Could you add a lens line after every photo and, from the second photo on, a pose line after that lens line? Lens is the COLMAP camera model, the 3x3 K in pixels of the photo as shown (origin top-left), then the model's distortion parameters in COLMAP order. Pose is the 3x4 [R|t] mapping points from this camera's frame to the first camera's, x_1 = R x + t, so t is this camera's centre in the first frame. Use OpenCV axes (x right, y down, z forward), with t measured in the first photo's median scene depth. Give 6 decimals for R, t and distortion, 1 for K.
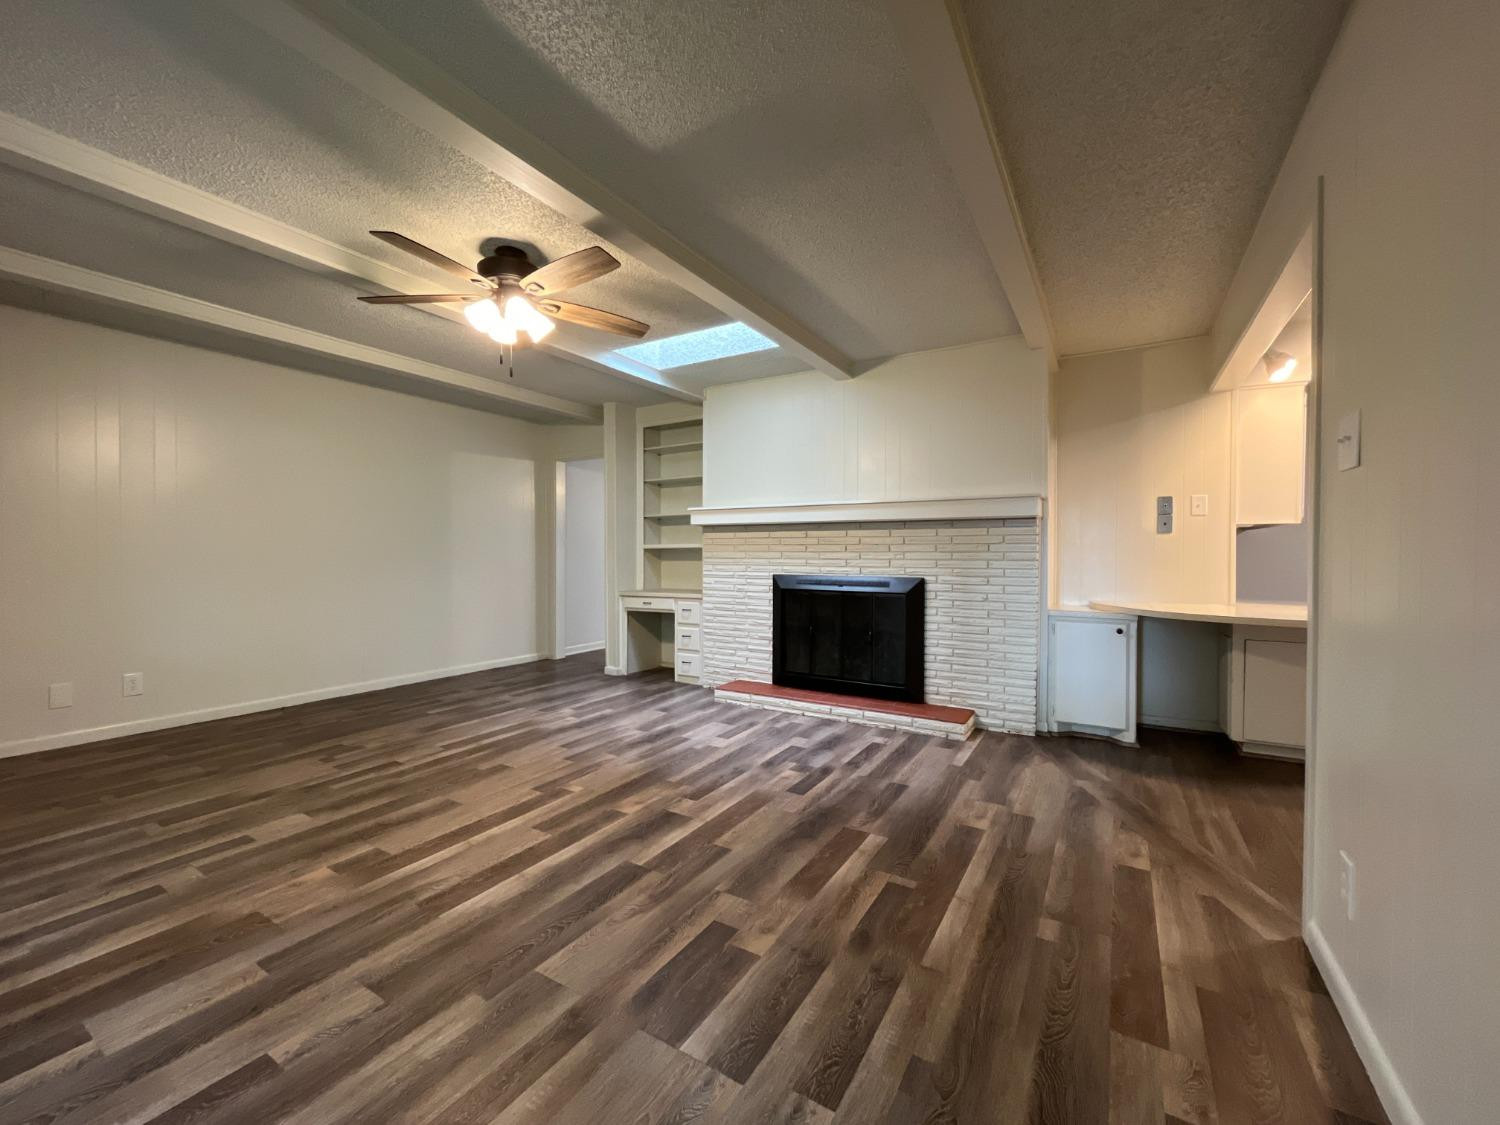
lens RADIAL K [[611.9, 0, 748.7], [0, 611.9, 561.7], [0, 0, 1]] dist [-0.001395, 0.000331]
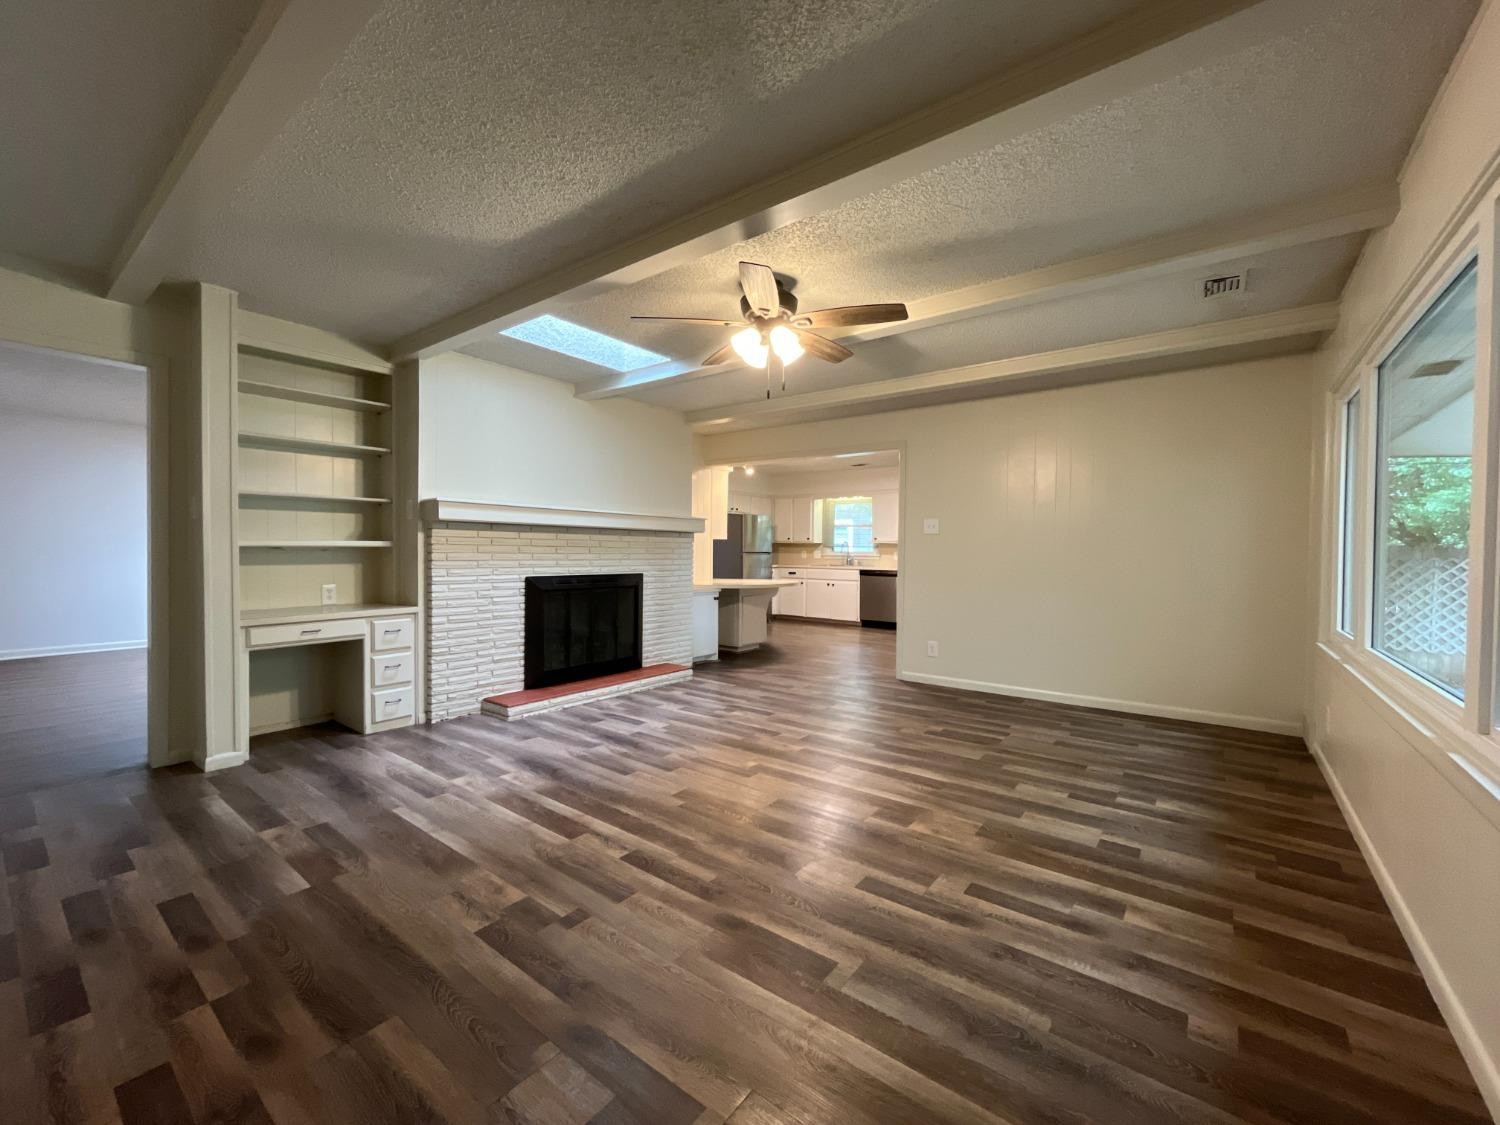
lens RADIAL K [[611.9, 0, 746.8], [0, 611.9, 560.2], [0, 0, 1]] dist [-0.001395, 0.000331]
pose [[0.107667, -0.014368, 0.994083, -1.042310], [0.005151, 0.999890, 0.013894, -0.019797], [-0.994174, 0.003624, 0.107729, 0.648319]]
